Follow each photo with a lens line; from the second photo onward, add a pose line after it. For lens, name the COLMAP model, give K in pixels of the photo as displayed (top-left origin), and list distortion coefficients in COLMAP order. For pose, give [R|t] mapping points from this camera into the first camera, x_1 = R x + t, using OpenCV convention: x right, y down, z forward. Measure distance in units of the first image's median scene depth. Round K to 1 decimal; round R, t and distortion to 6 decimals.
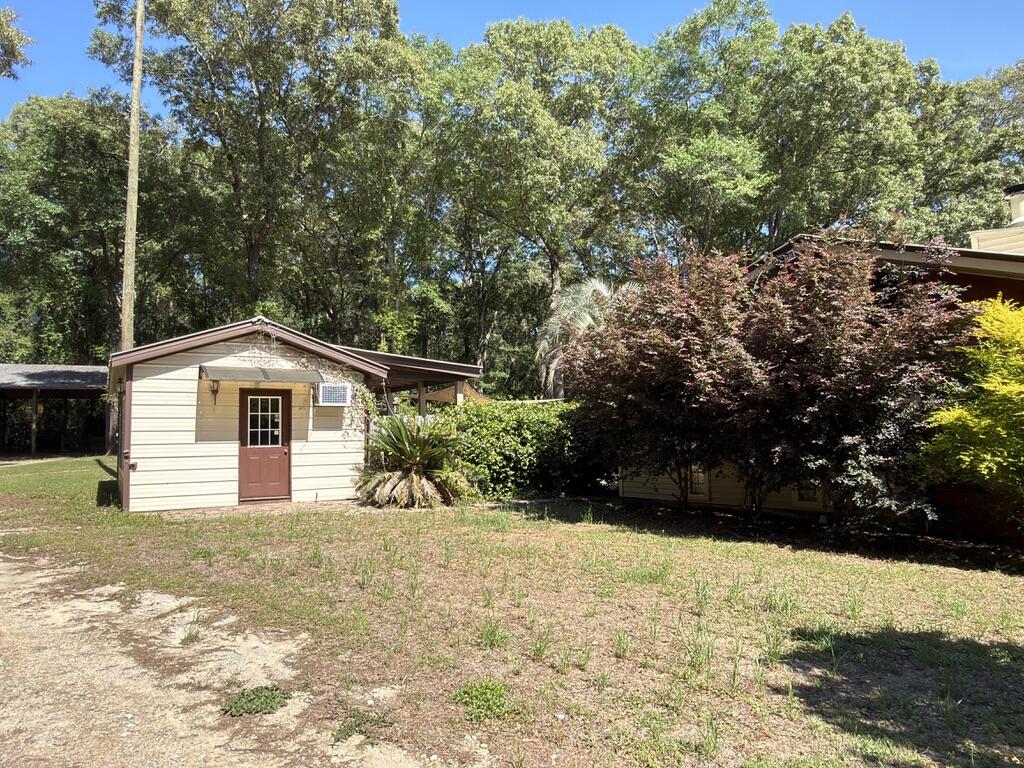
lens RADIAL K [[715.0, 0, 512.3], [0, 715.0, 385.3], [0, 0, 1]] dist [0.001734, 0.000492]
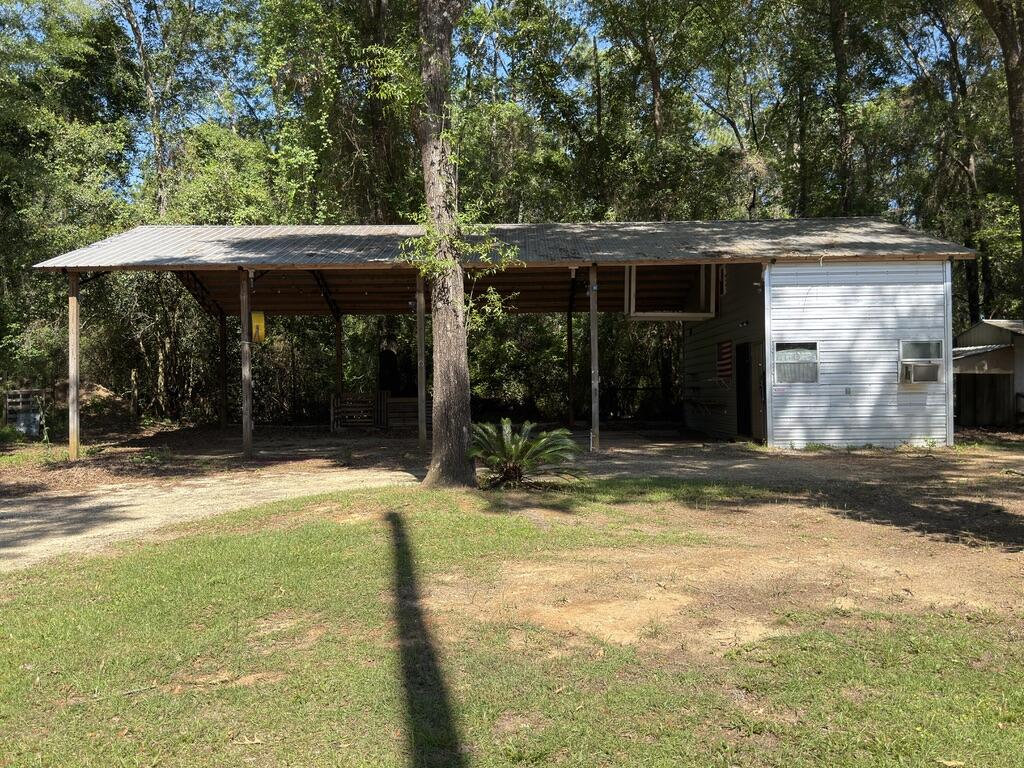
lens RADIAL K [[924.9, 0, 511.9], [0, 924.9, 384.7], [0, 0, 1]] dist [0.000438, 0.000665]
pose [[0.917357, -0.006272, -0.398015, -0.321737], [0.035108, 0.997254, 0.065203, 0.033350], [0.396513, -0.073788, 0.915059, 0.560941]]
